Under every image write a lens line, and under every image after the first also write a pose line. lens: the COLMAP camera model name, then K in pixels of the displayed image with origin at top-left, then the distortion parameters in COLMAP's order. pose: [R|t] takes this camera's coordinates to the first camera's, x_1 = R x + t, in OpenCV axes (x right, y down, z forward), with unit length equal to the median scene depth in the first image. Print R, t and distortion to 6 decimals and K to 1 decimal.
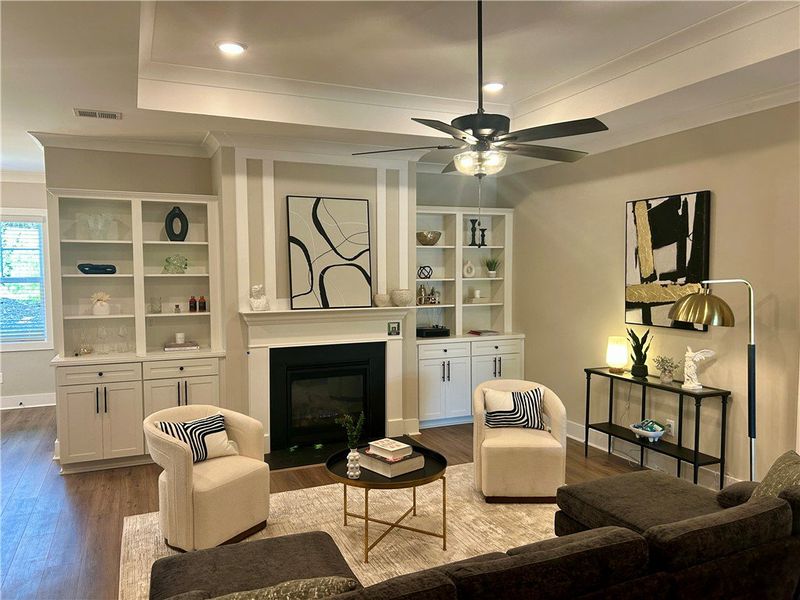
lens RADIAL K [[597.0, 0, 395.1], [0, 597.0, 308.0], [0, 0, 1]] dist [0.070763, -0.090656]
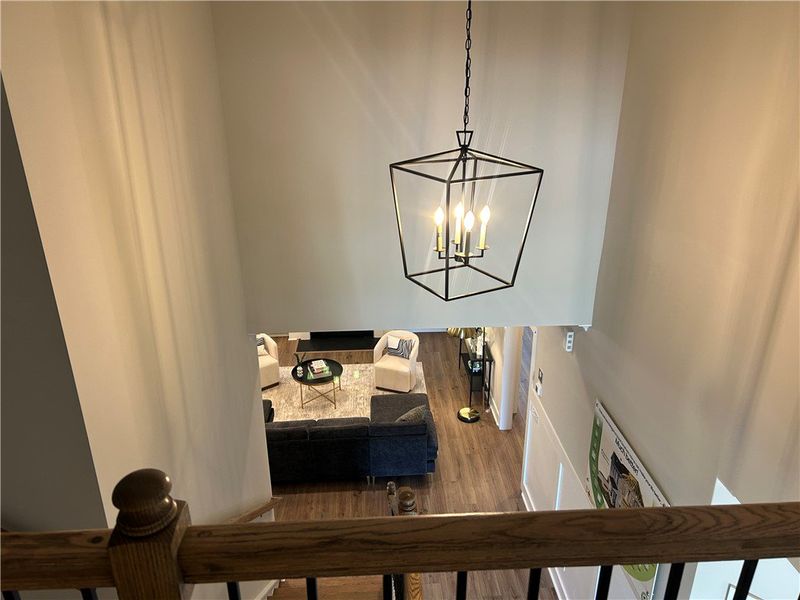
lens RADIAL K [[597.0, 0, 401.2], [0, 597.0, 298.8], [0, 0, 1]] dist [0.070763, -0.090656]
pose [[0.936802, 0.134173, -0.323108, 0.701049], [-0.023965, 0.945979, 0.323342, -0.539403], [0.349037, -0.295164, 0.889411, -0.622703]]
